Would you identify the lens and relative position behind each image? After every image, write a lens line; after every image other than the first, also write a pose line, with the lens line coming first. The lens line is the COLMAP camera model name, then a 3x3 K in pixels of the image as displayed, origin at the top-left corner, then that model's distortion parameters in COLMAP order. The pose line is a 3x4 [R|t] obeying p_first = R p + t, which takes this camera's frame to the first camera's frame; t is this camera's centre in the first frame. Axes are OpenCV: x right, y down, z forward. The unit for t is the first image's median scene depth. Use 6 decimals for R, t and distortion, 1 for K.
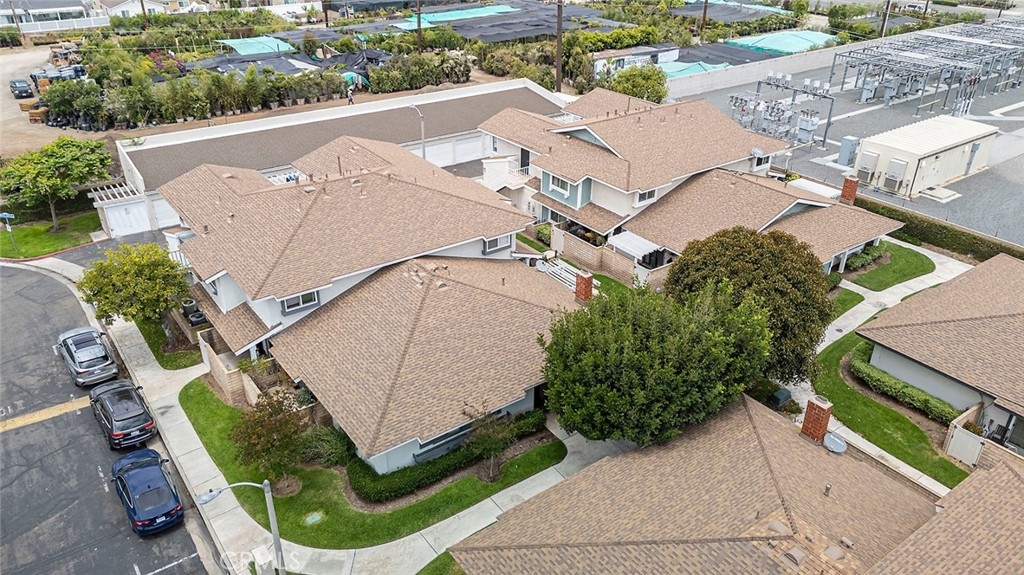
lens RADIAL K [[742.7, 0, 508.9], [0, 742.7, 304.6], [0, 0, 1]] dist [0.095265, -0.095622]
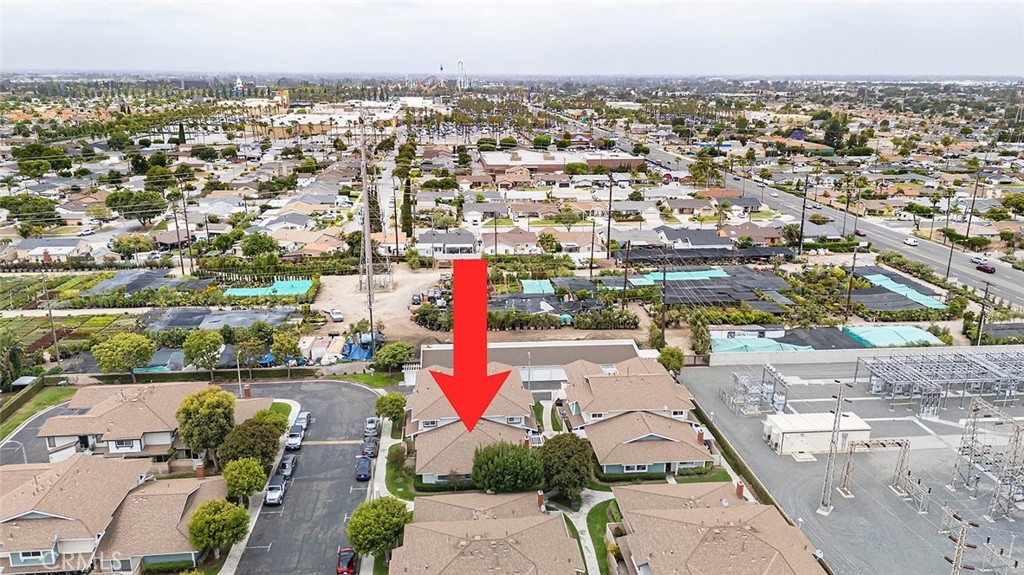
lens RADIAL K [[740.1, 0, 512.0], [0, 740.1, 287.5], [0, 0, 1]] dist [0.097972, -0.141748]
pose [[0.864756, 0.136389, -0.483317, 0.925738], [-0.249631, 0.951833, -0.178040, -0.050794], [0.435754, 0.274612, 0.857150, -1.028583]]
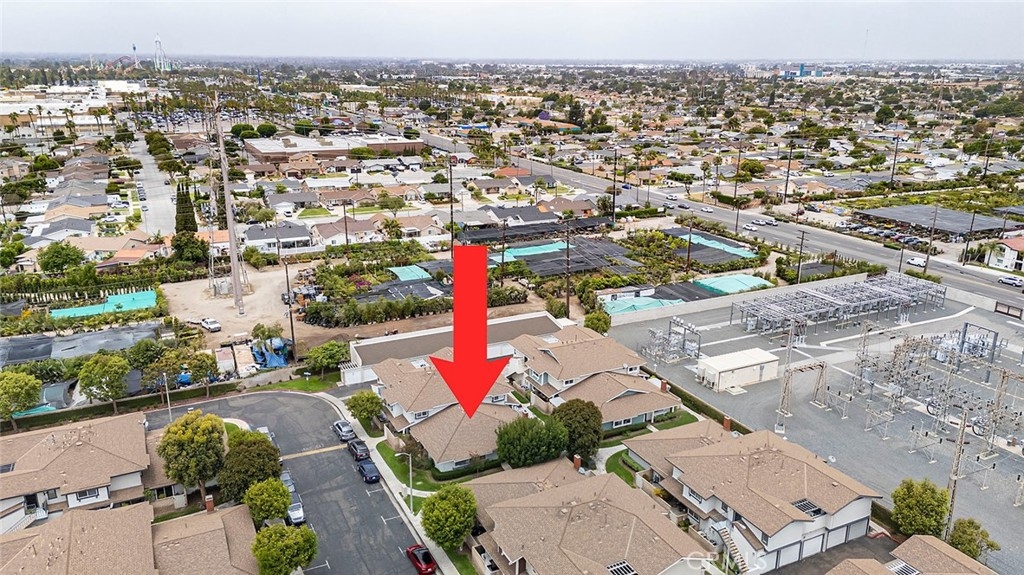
lens RADIAL K [[740.1, 0, 512.0], [0, 740.1, 287.5], [0, 0, 1]] dist [0.097972, -0.141748]
pose [[0.987166, 0.046927, -0.152647, 0.332537], [-0.079620, 0.973204, -0.215717, 0.077088], [0.138433, 0.225102, 0.964451, -1.267323]]
